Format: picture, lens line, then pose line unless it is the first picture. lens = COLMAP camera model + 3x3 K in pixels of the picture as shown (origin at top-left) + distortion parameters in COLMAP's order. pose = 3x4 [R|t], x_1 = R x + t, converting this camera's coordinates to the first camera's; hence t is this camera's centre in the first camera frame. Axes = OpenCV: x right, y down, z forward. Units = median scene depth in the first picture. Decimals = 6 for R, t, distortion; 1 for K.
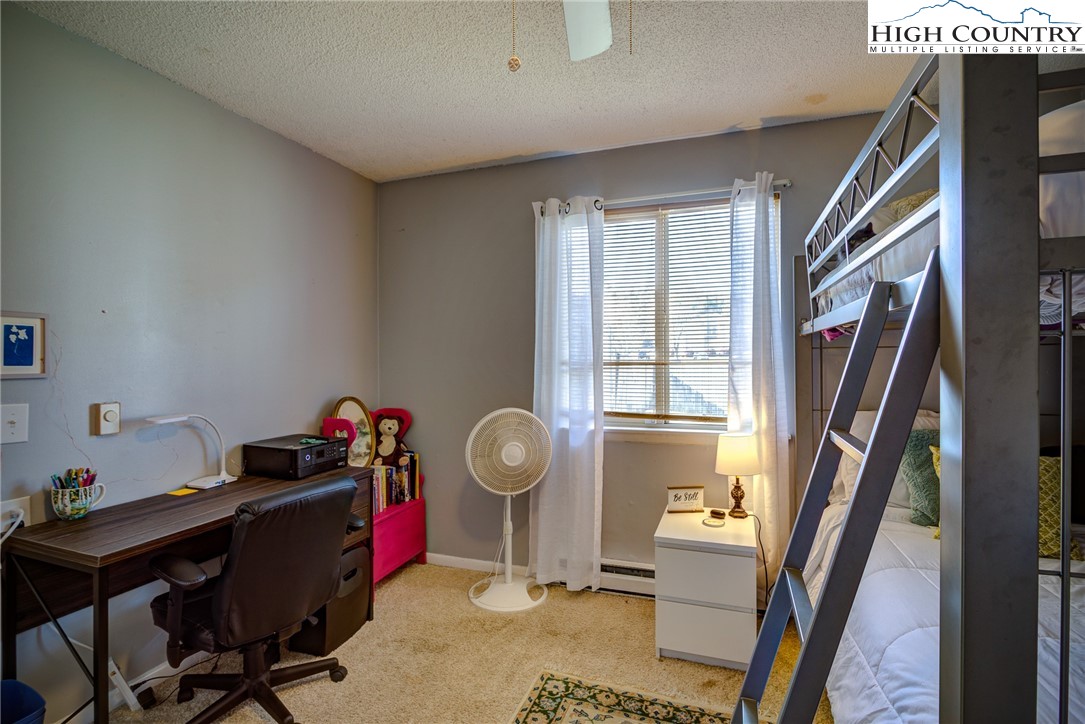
lens RADIAL K [[531.9, 0, 541.2], [0, 531.9, 362.4], [0, 0, 1]] dist [-0.009687, 0.000877]
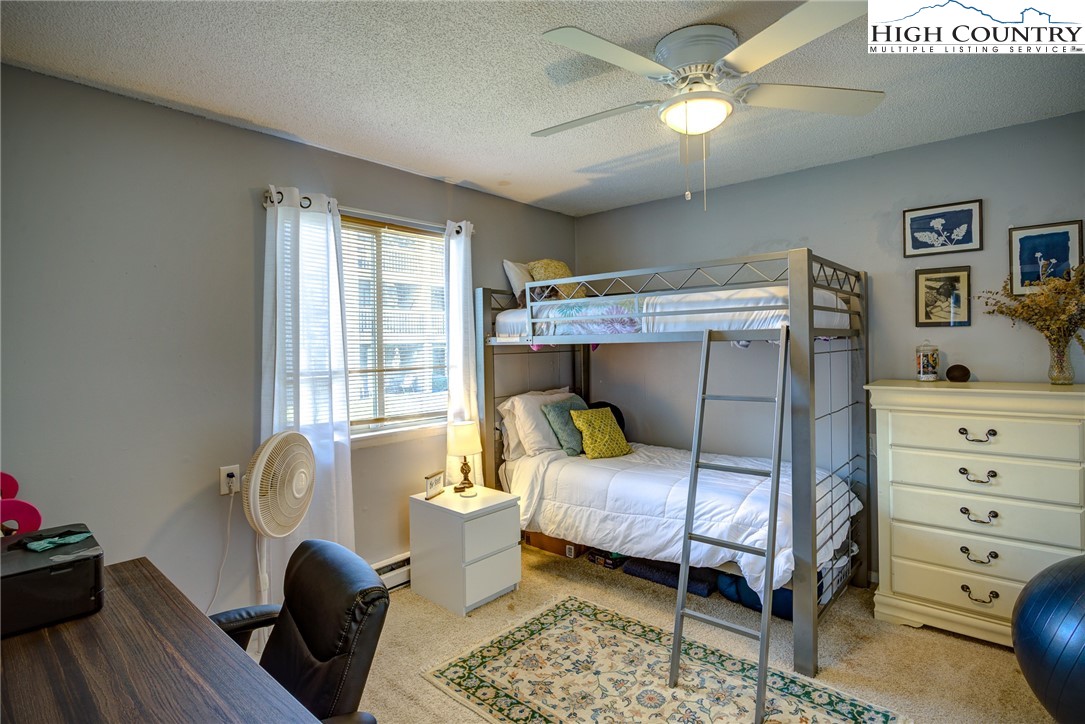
lens RADIAL K [[531.9, 0, 544.7], [0, 531.9, 352.5], [0, 0, 1]] dist [-0.009687, 0.000877]
pose [[0.368588, -0.010962, 0.929528, -0.746991], [0.021923, 0.999755, 0.003097, -0.034087], [-0.929334, 0.019237, 0.368738, 0.344422]]
